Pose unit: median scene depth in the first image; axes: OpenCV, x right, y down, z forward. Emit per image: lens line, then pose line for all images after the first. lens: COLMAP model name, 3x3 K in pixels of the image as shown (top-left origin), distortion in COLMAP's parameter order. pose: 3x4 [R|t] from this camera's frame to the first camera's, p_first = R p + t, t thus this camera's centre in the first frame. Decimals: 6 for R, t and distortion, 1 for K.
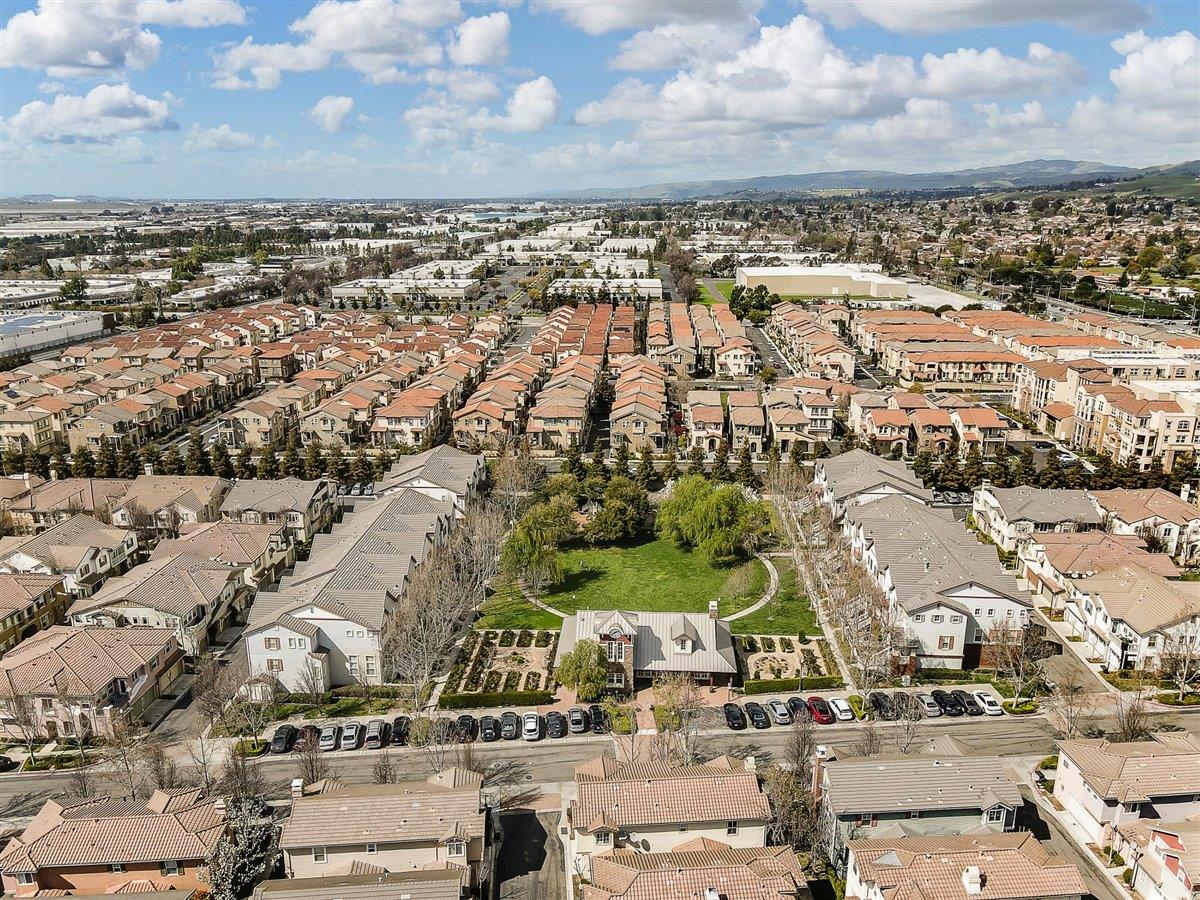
lens RADIAL K [[882.5, 0, 602.1], [0, 882.5, 449.8], [0, 0, 1]] dist [0.026173, 0.013447]
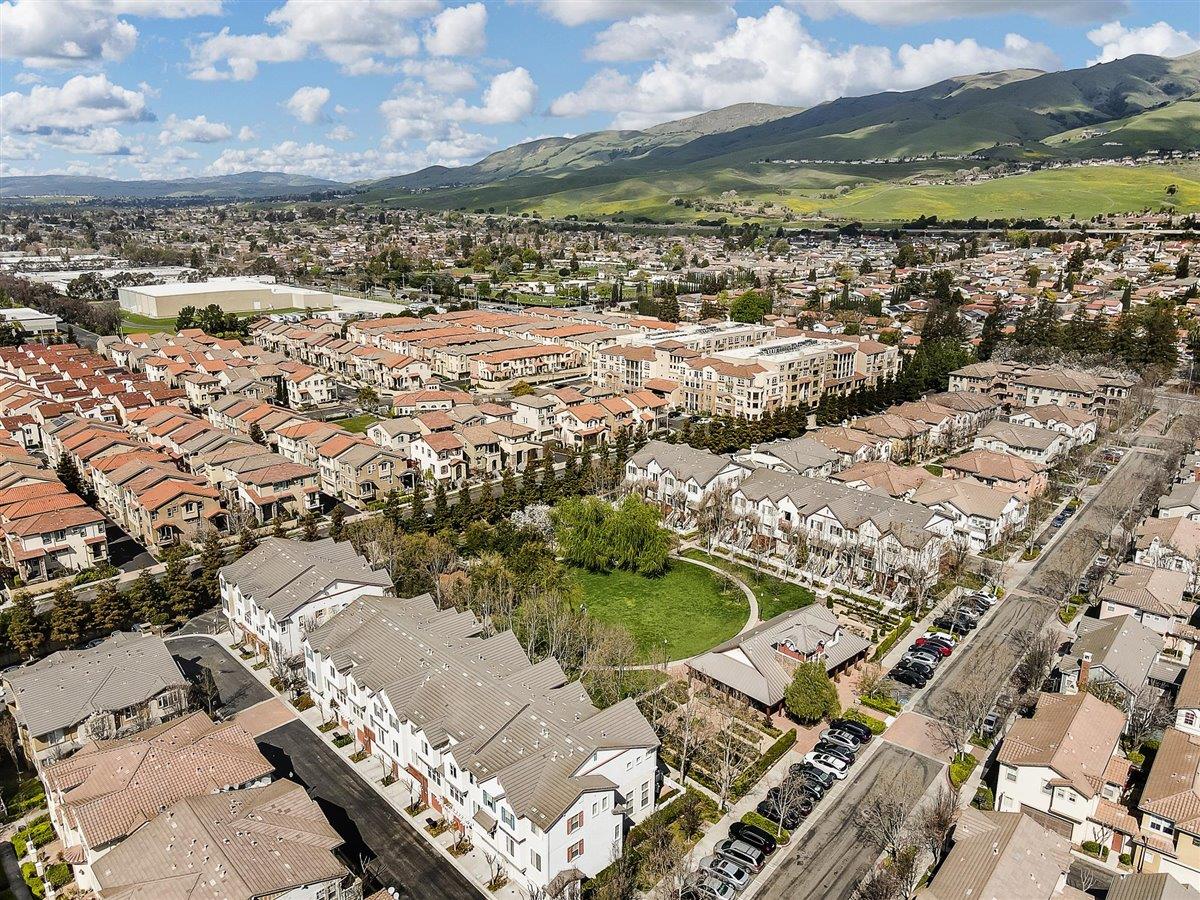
lens RADIAL K [[882.5, 0, 600.9], [0, 882.5, 450.4], [0, 0, 1]] dist [0.026173, 0.013447]
pose [[0.705005, -0.192719, 0.682516, -0.343780], [0.198697, 0.977503, 0.070768, -0.054538], [-0.680799, 0.085722, 0.727437, 0.185066]]
